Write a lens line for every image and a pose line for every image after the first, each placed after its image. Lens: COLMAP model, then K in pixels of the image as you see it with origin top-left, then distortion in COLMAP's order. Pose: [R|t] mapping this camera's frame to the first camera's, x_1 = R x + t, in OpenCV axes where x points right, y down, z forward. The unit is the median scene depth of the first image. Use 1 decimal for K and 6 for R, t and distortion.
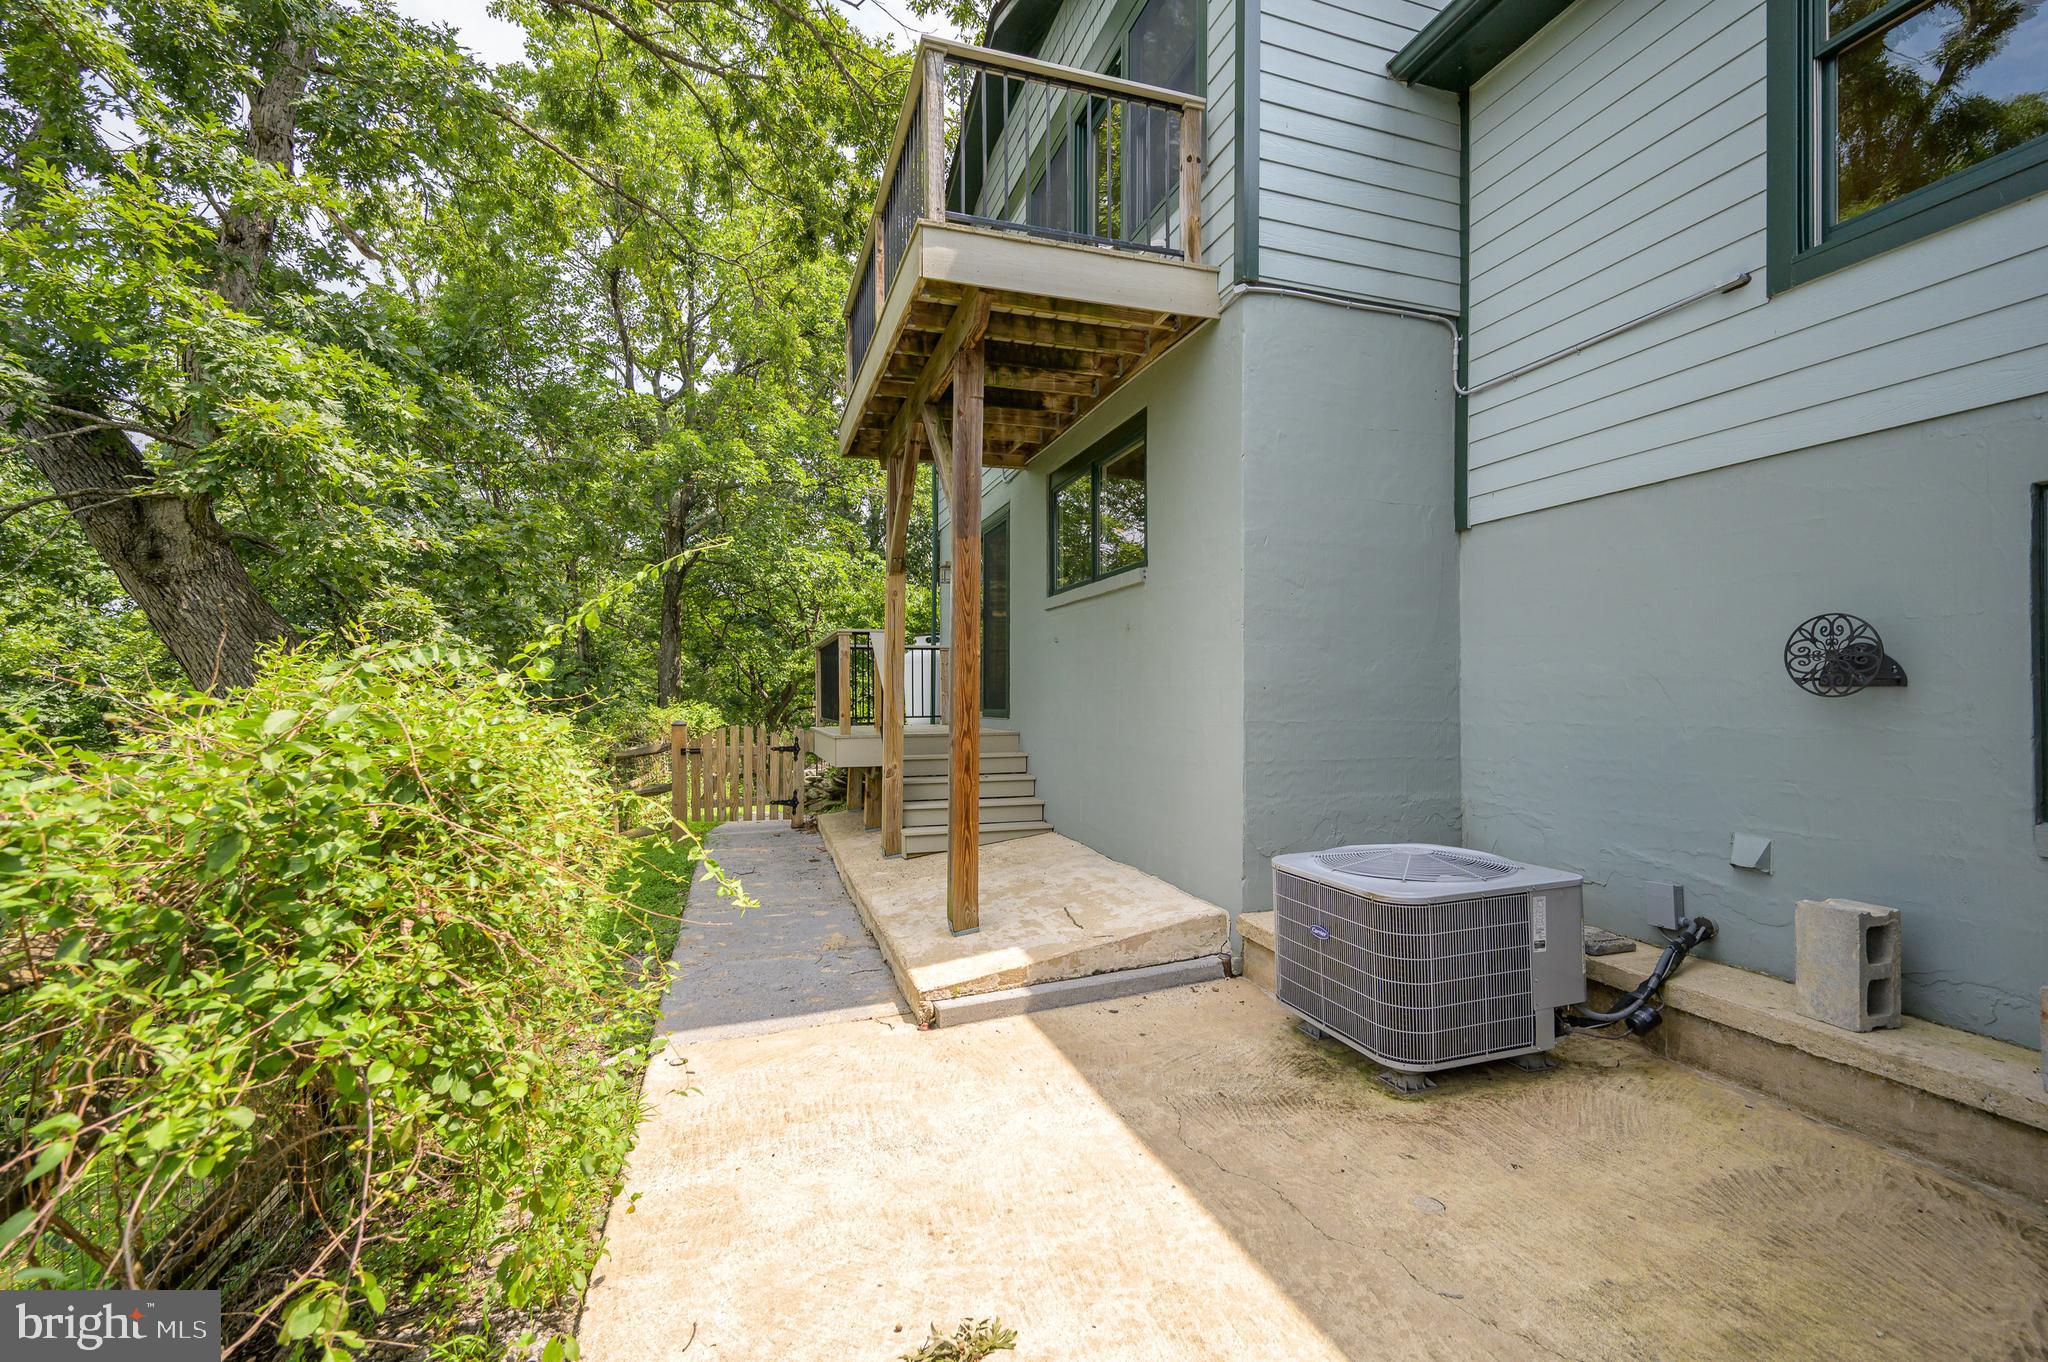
lens RADIAL K [[822.4, 0, 1024.0], [0, 822.4, 681.0], [0, 0, 1]] dist [-0.002494, -0.000239]
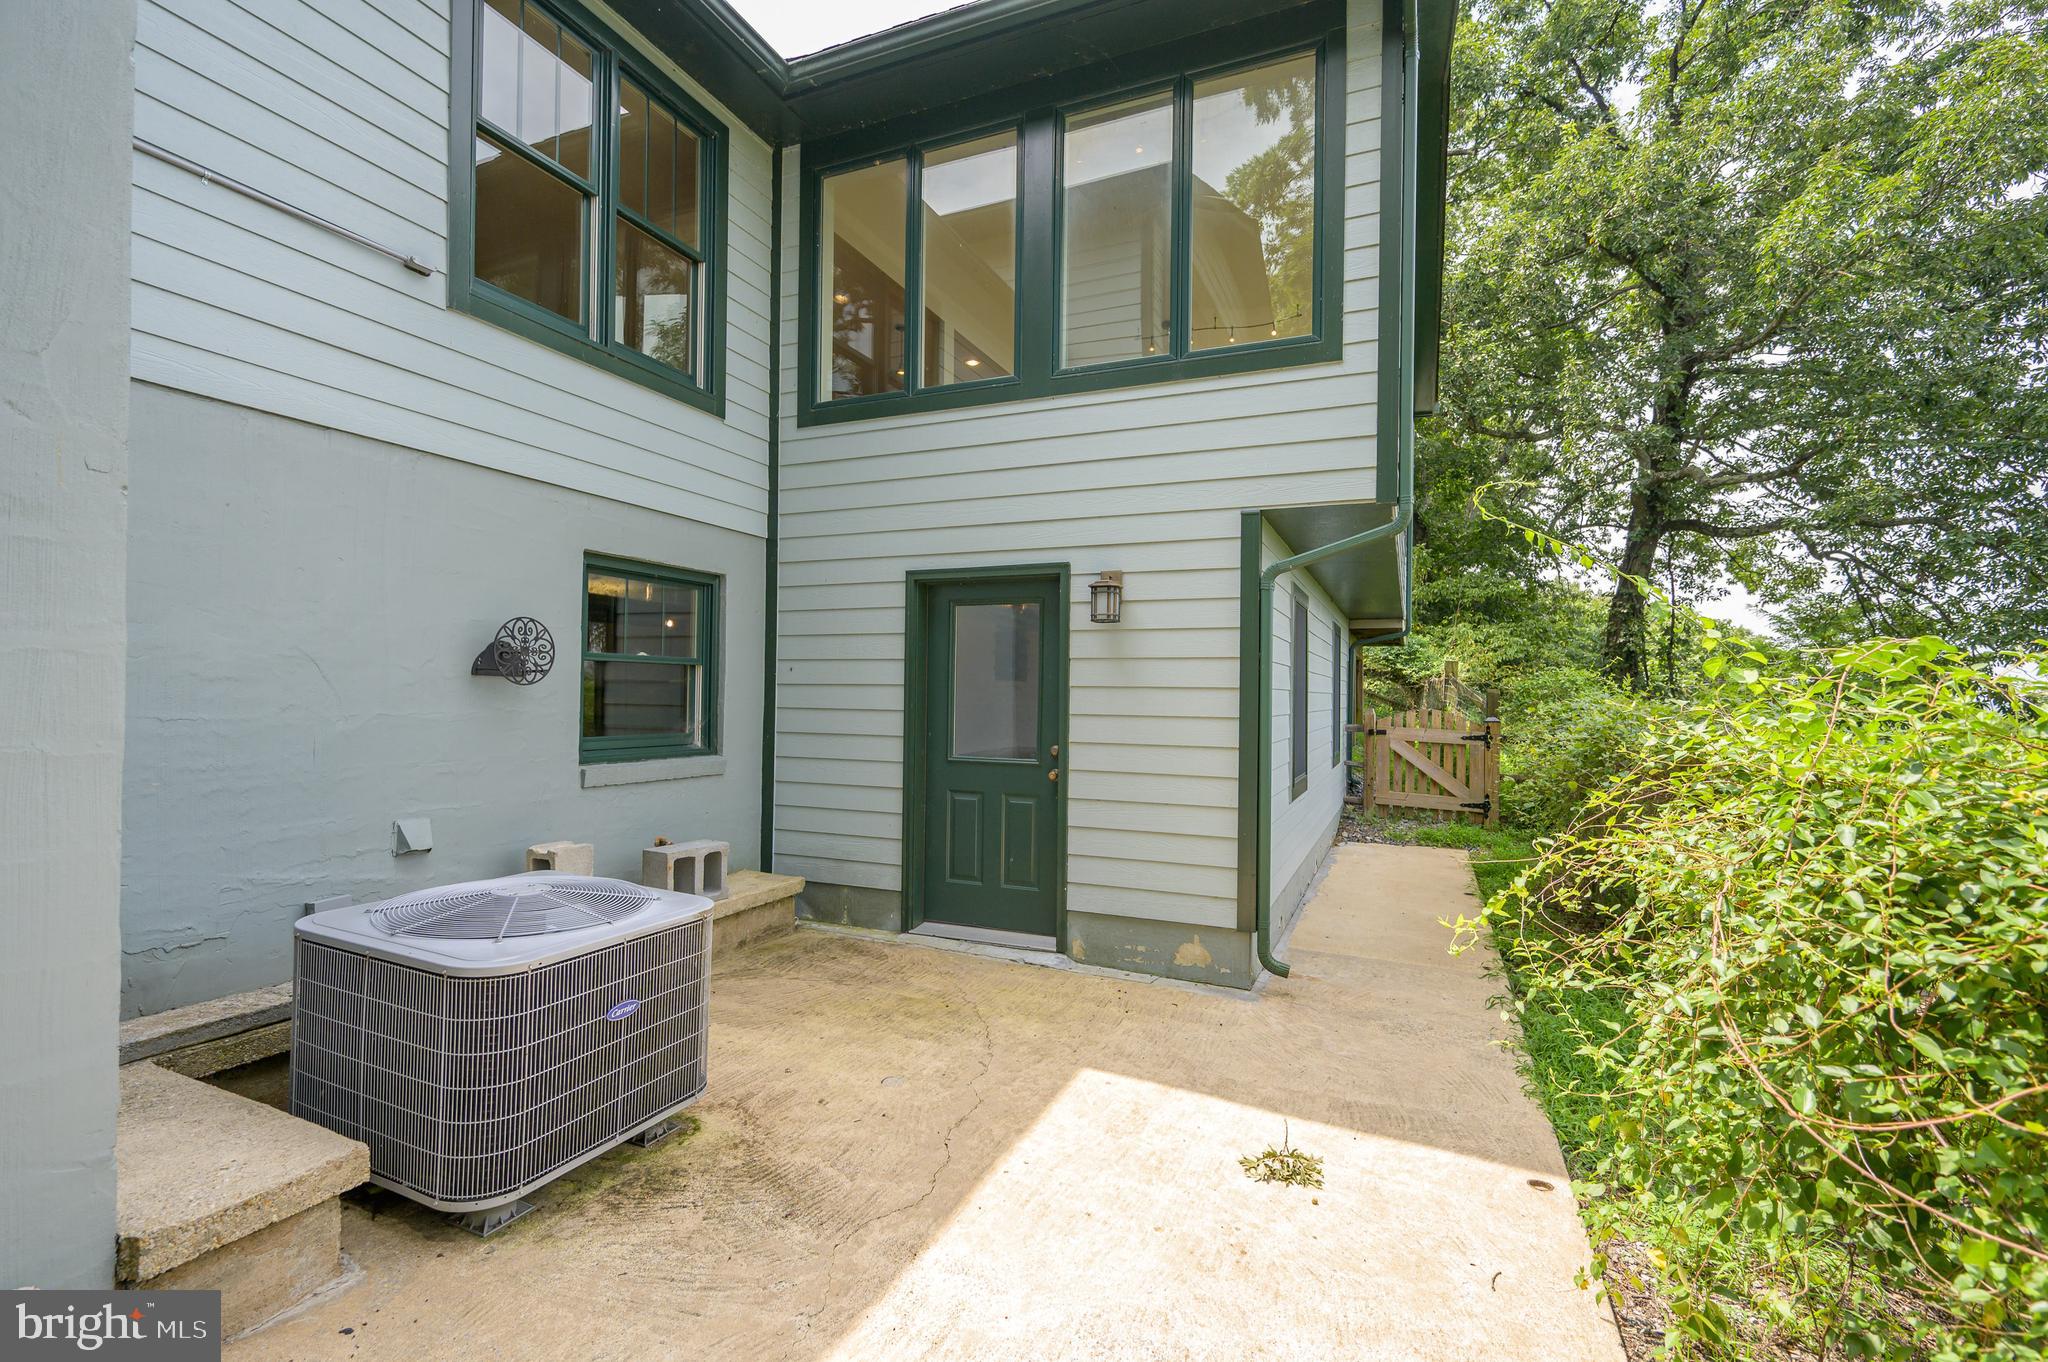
lens RADIAL K [[915.1, 0, 1029.8], [0, 915.1, 690.6], [0, 0, 1]] dist [0.000639, -0.000346]
pose [[-0.741190, -0.002856, 0.671289, -0.491404], [-0.020687, 0.999613, -0.018589, 0.037389], [-0.670976, -0.027665, -0.740963, 1.507840]]
